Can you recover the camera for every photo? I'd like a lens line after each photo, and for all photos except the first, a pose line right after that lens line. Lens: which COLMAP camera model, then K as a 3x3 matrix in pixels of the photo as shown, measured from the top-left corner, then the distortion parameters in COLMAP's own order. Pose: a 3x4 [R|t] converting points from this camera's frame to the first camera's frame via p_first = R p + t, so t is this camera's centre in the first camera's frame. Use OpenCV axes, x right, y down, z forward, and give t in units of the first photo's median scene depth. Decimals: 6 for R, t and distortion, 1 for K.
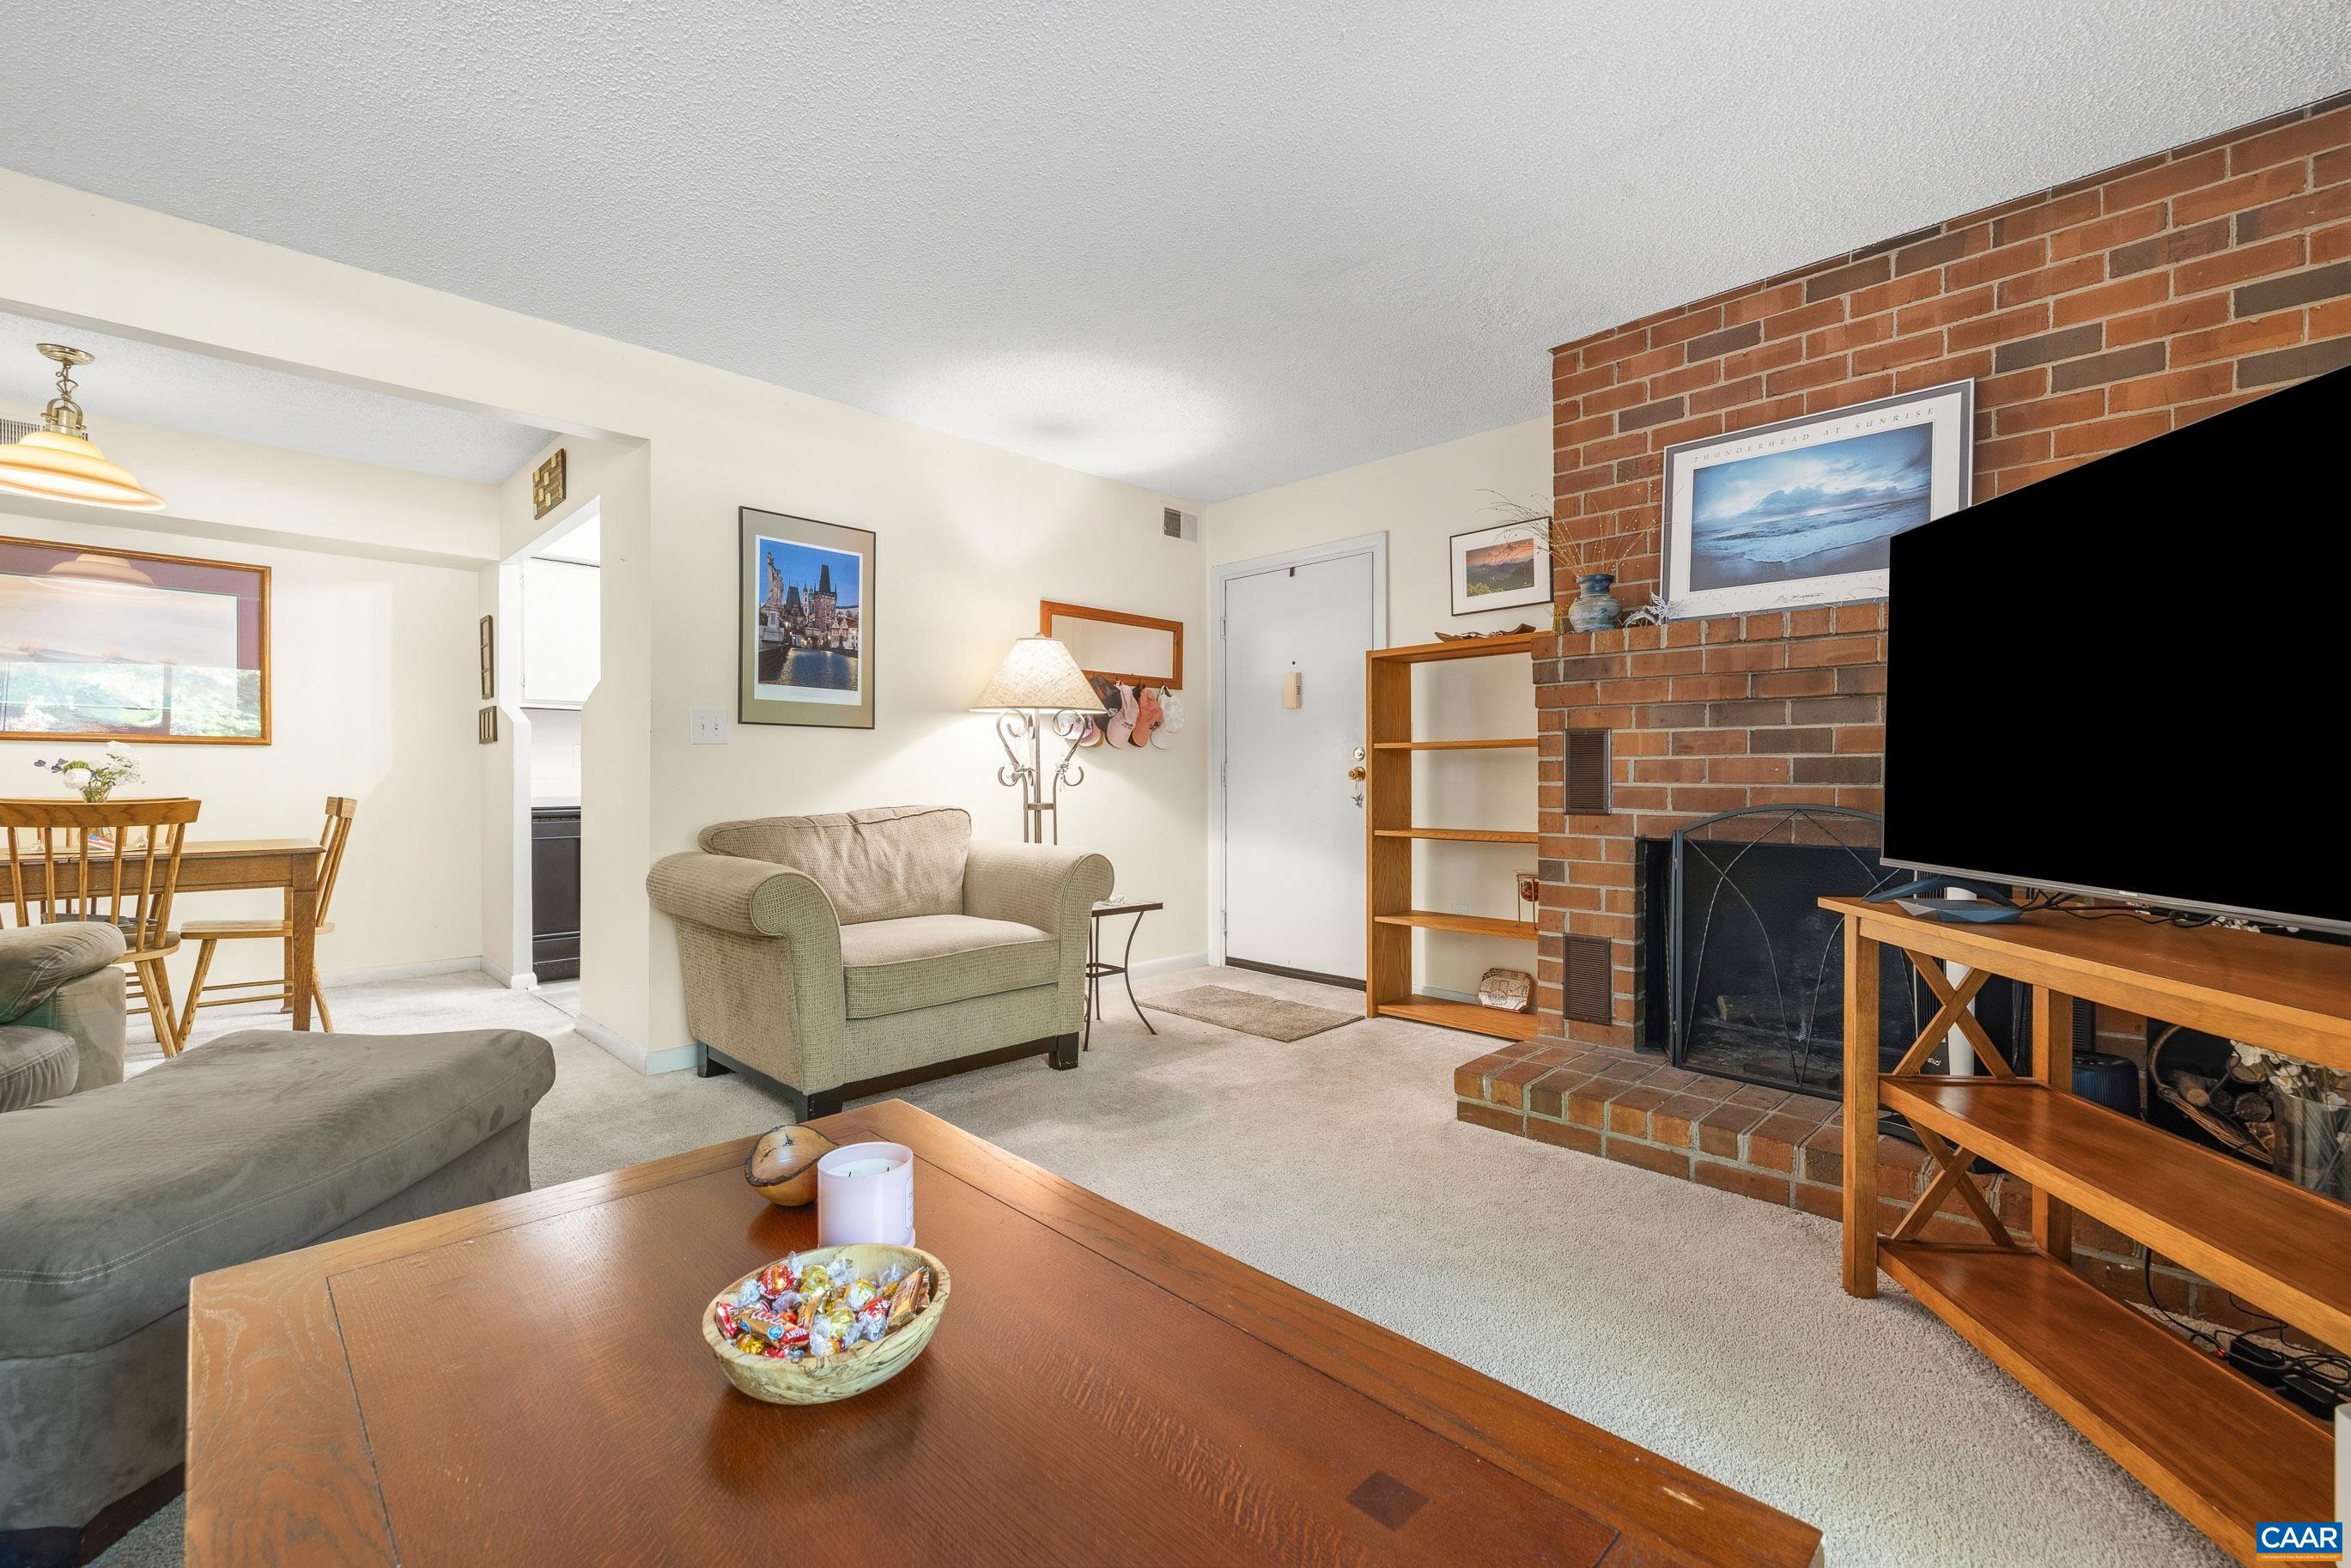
lens RADIAL K [[943.5, 0, 1153.7], [0, 943.5, 787.9], [0, 0, 1]] dist [-0.001446, -0.000008]
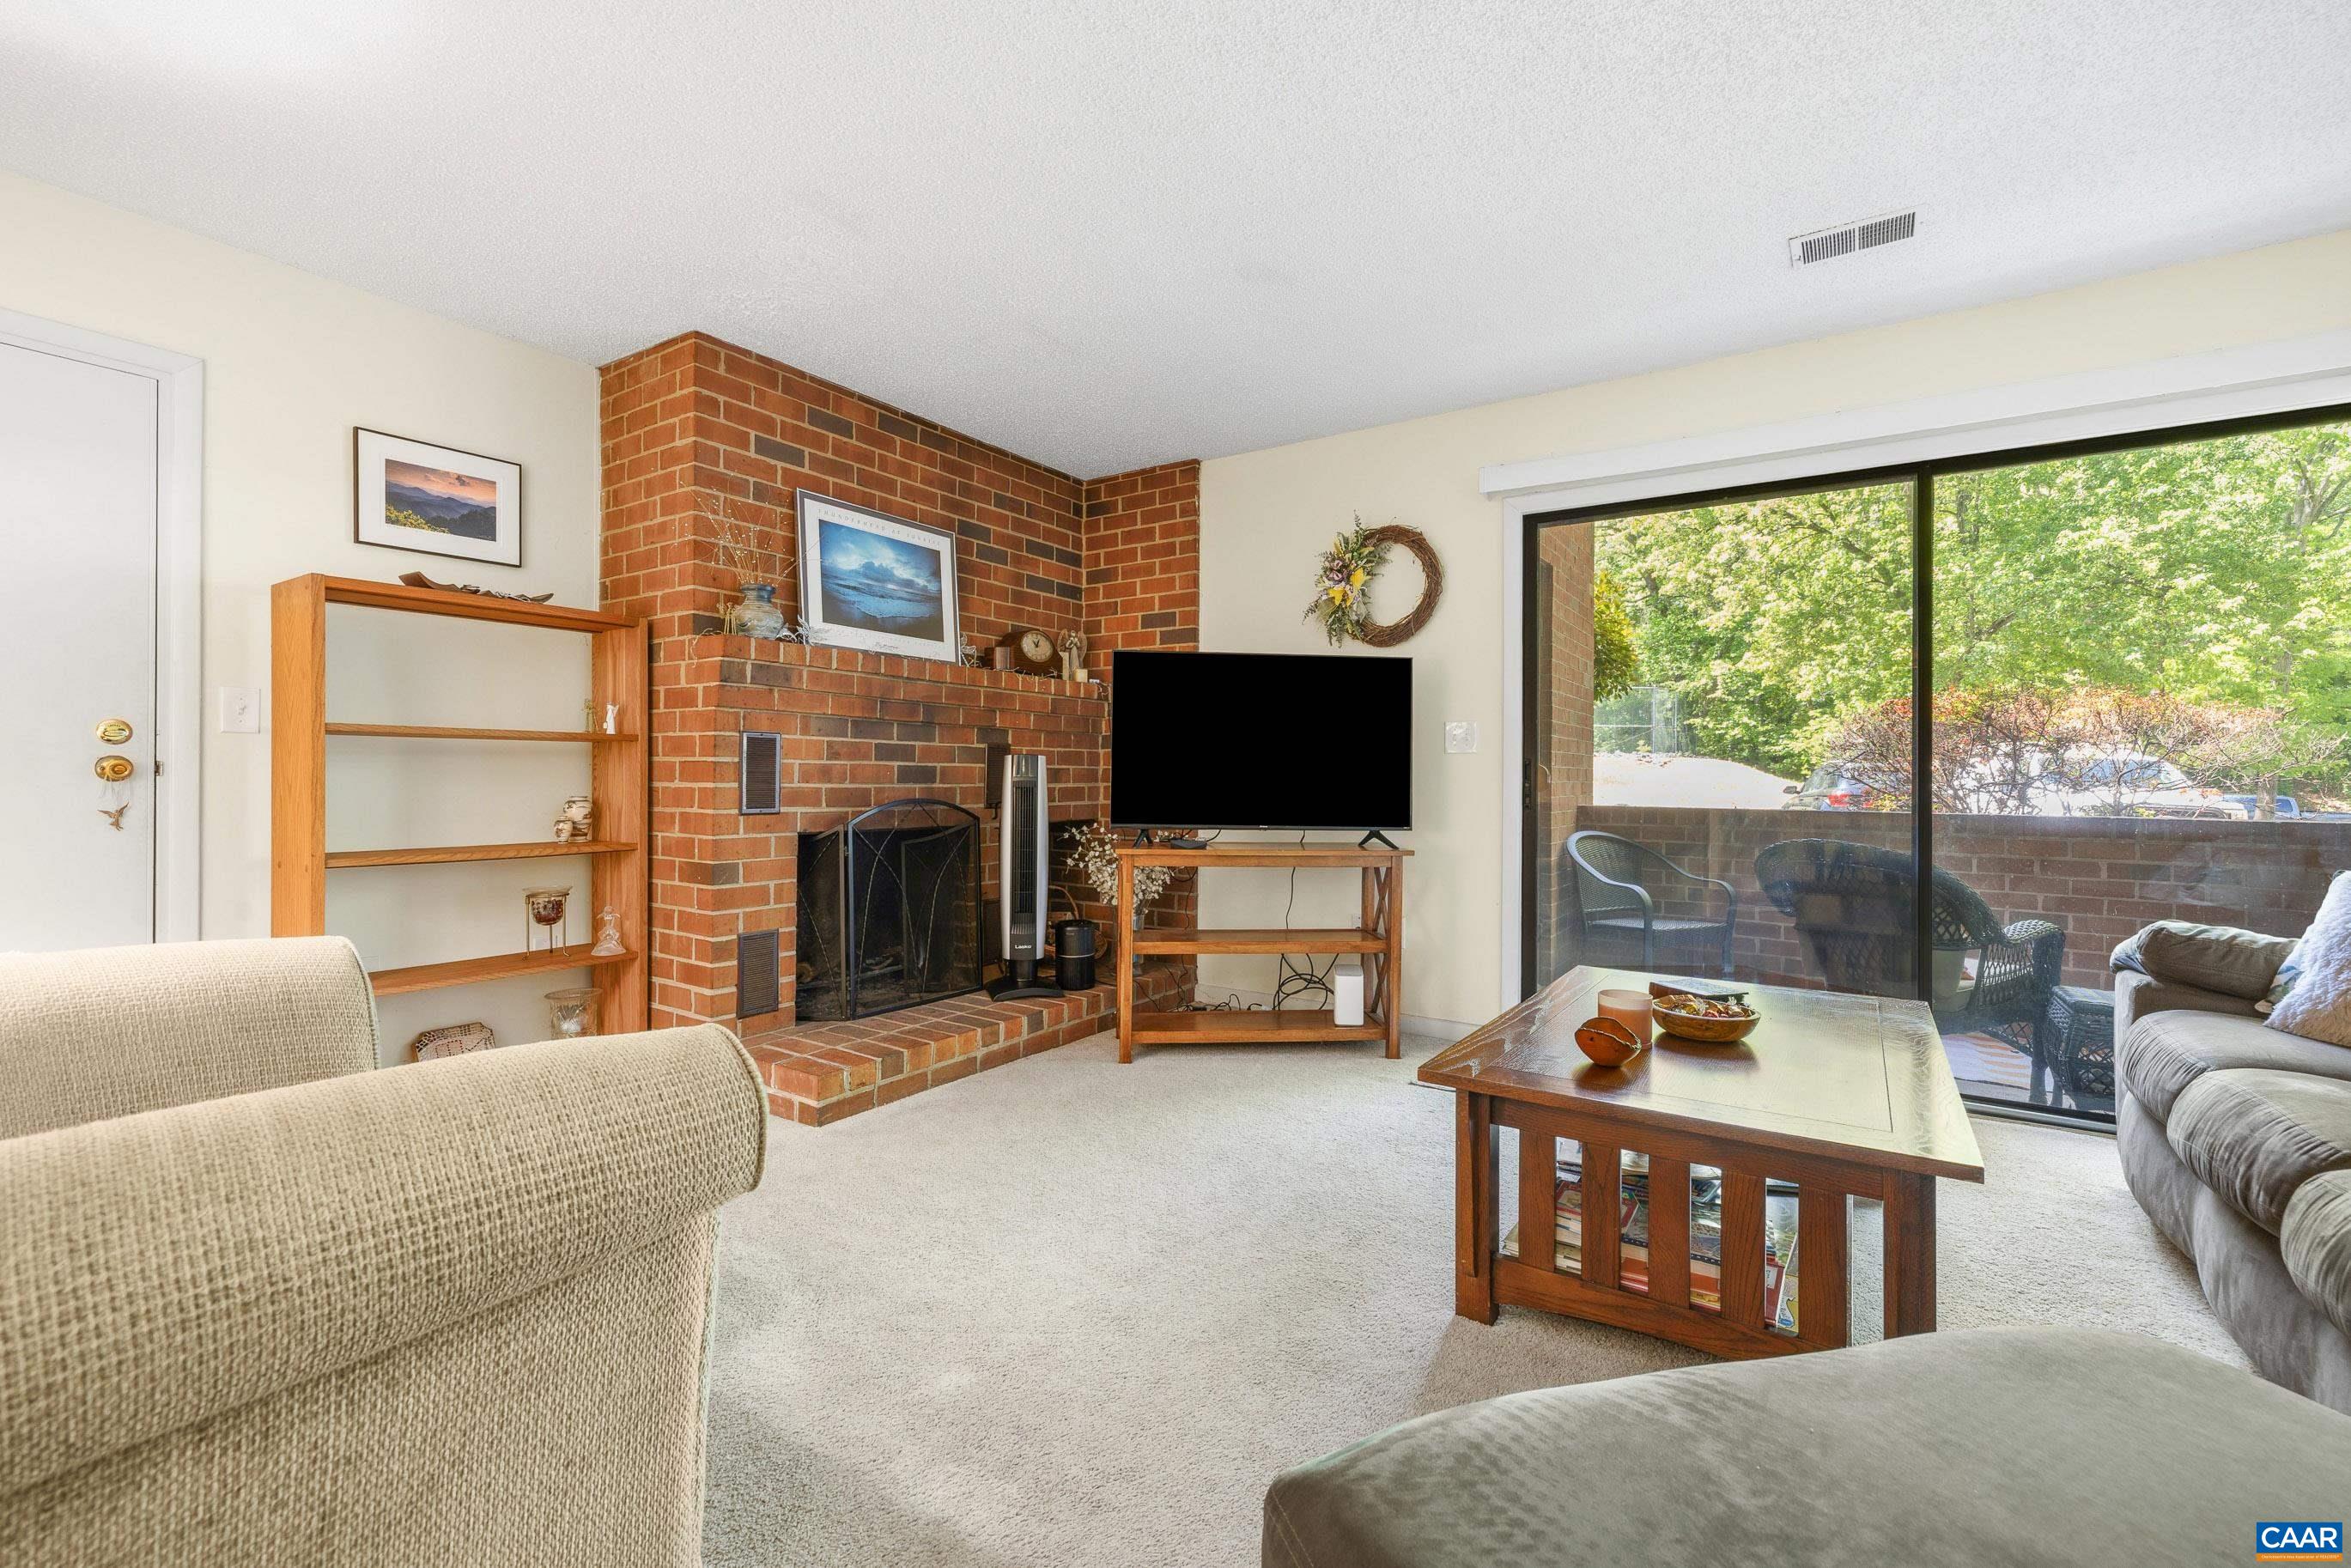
lens RADIAL K [[1002.2, 0, 1175.7], [0, 1002.2, 774.4], [0, 0, 1]] dist [0.002140, 0.000066]
pose [[-0.185257, 0.003411, 0.982684, -0.755046], [0.004012, 0.999988, -0.002714, -0.011754], [-0.982682, 0.003440, -0.185268, 0.802704]]
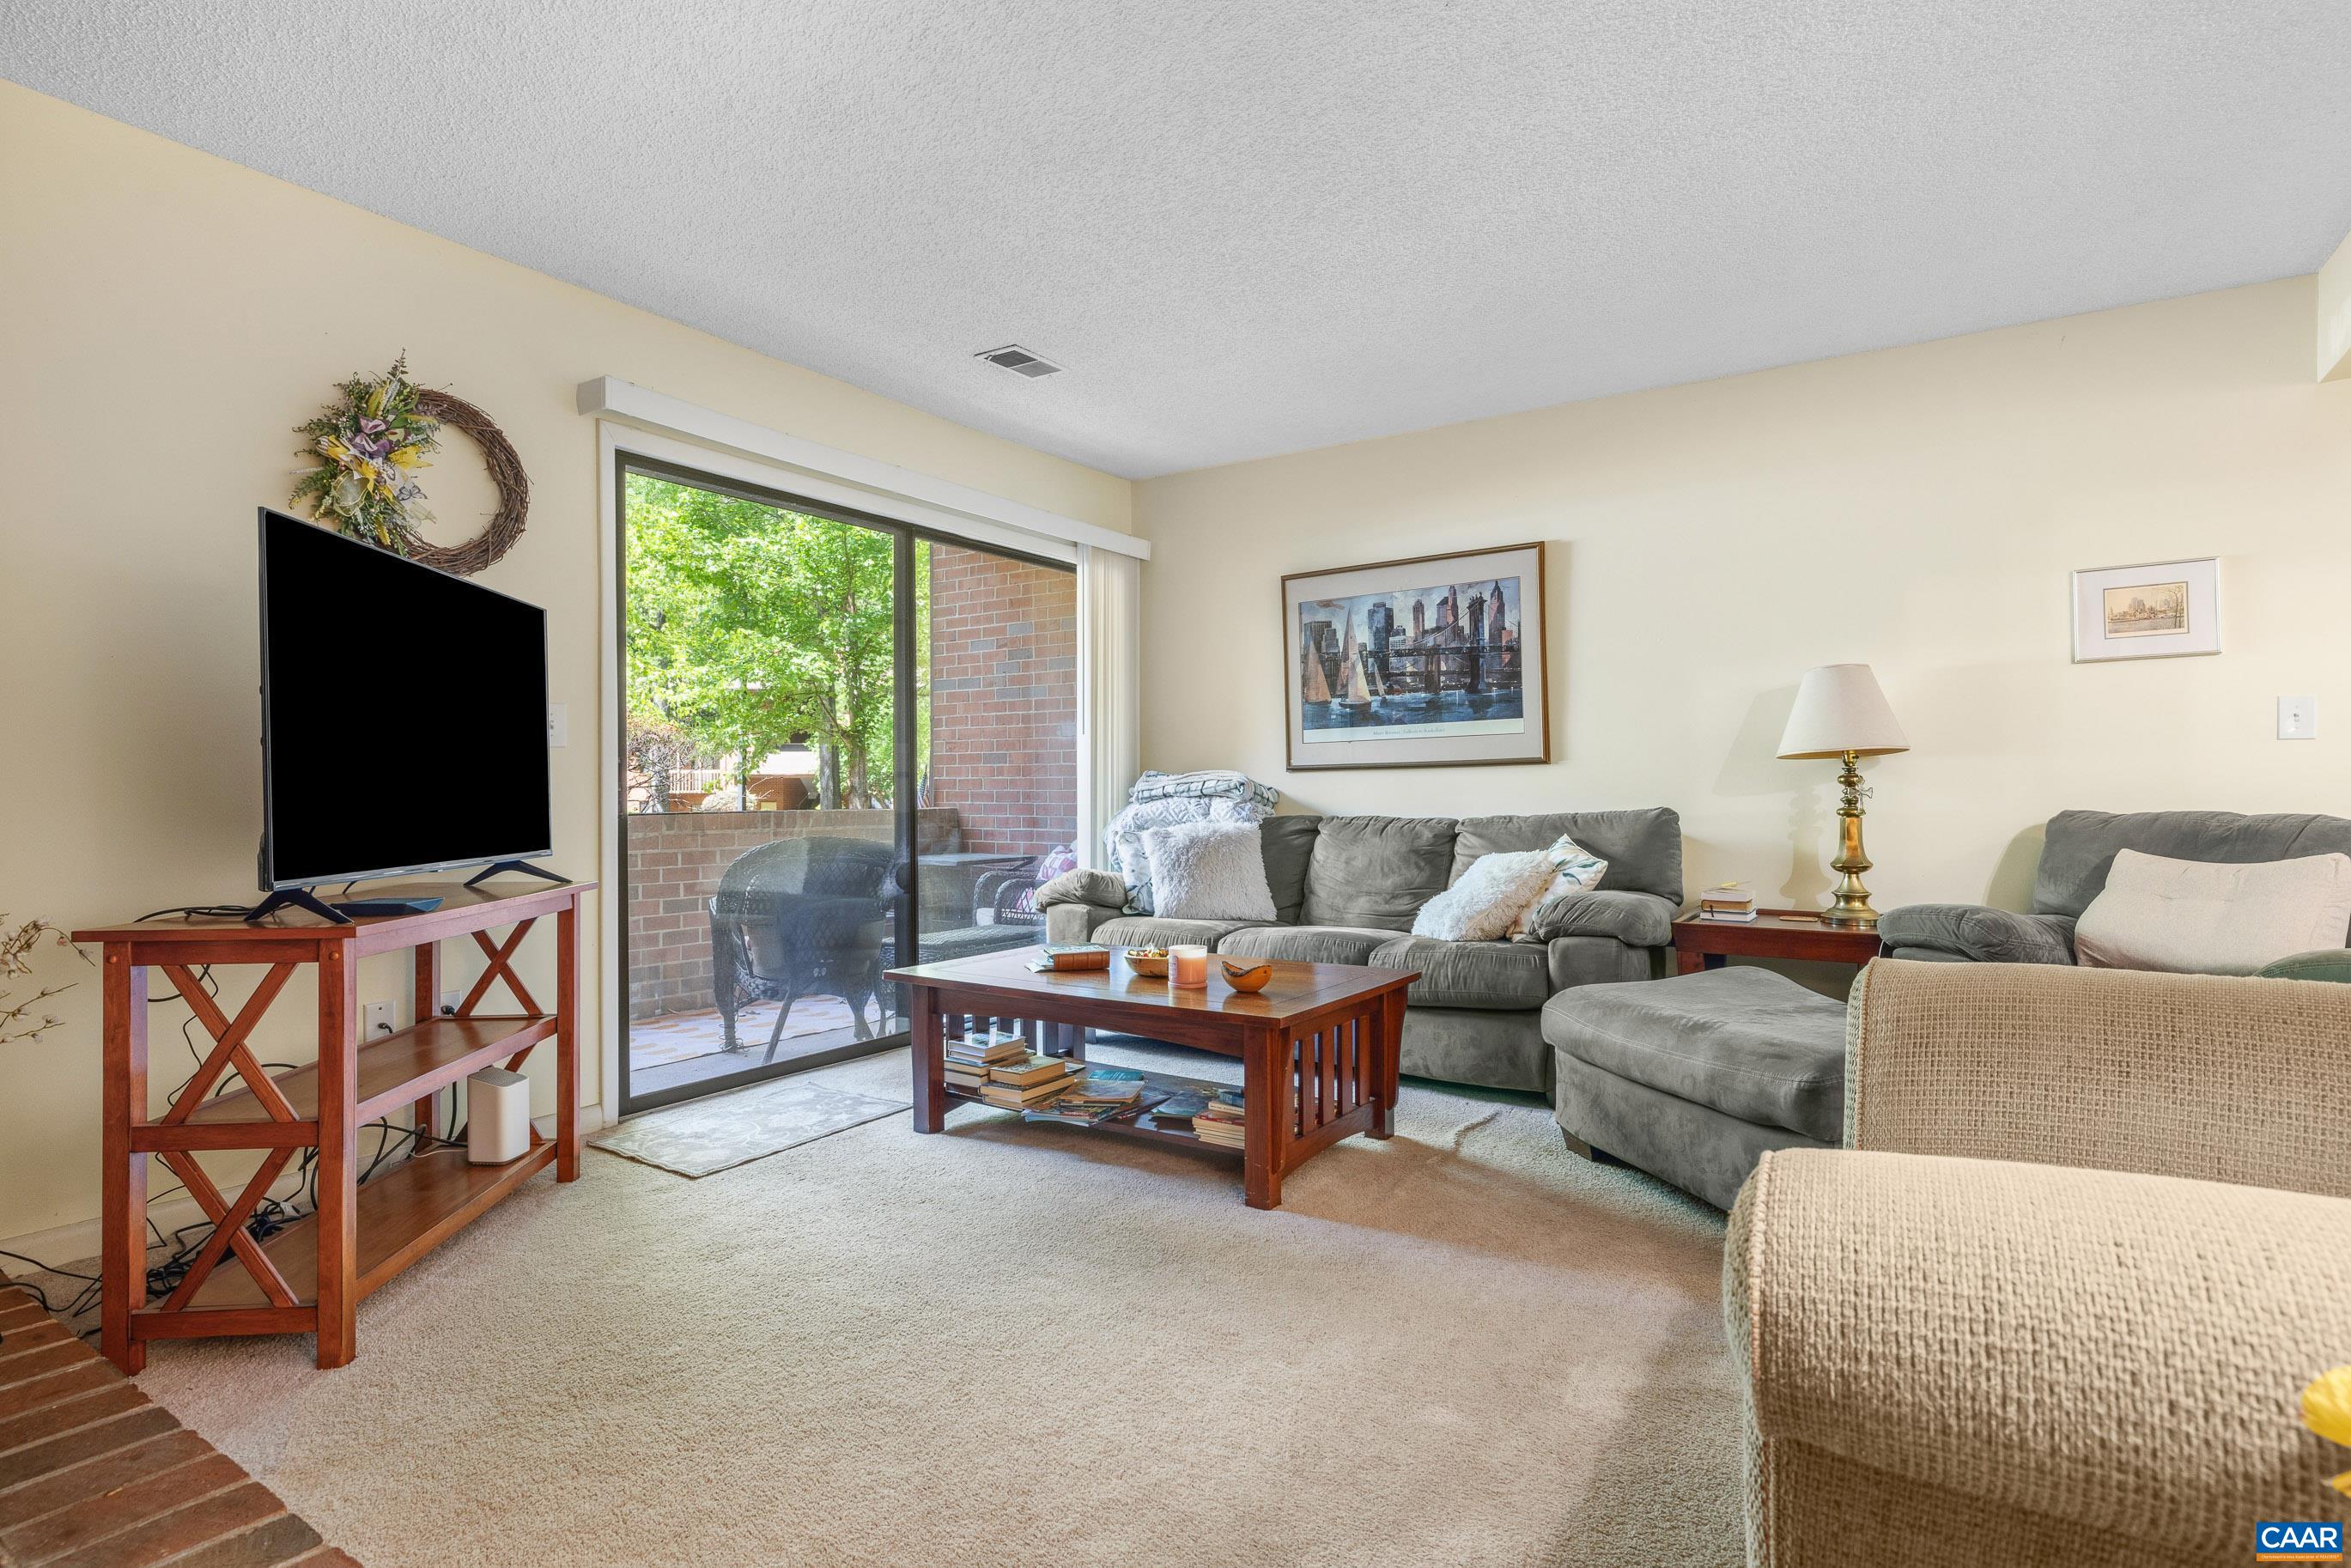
lens RADIAL K [[1193.9, 0, 1181.0], [0, 1193.9, 783.7], [0, 0, 1]] dist [-0.005968, -0.000159]
pose [[-0.981193, 0.001760, -0.193021, 0.093534], [0.000027, 0.999960, 0.008980, -0.015970], [0.193029, 0.008806, -0.981154, 1.425970]]
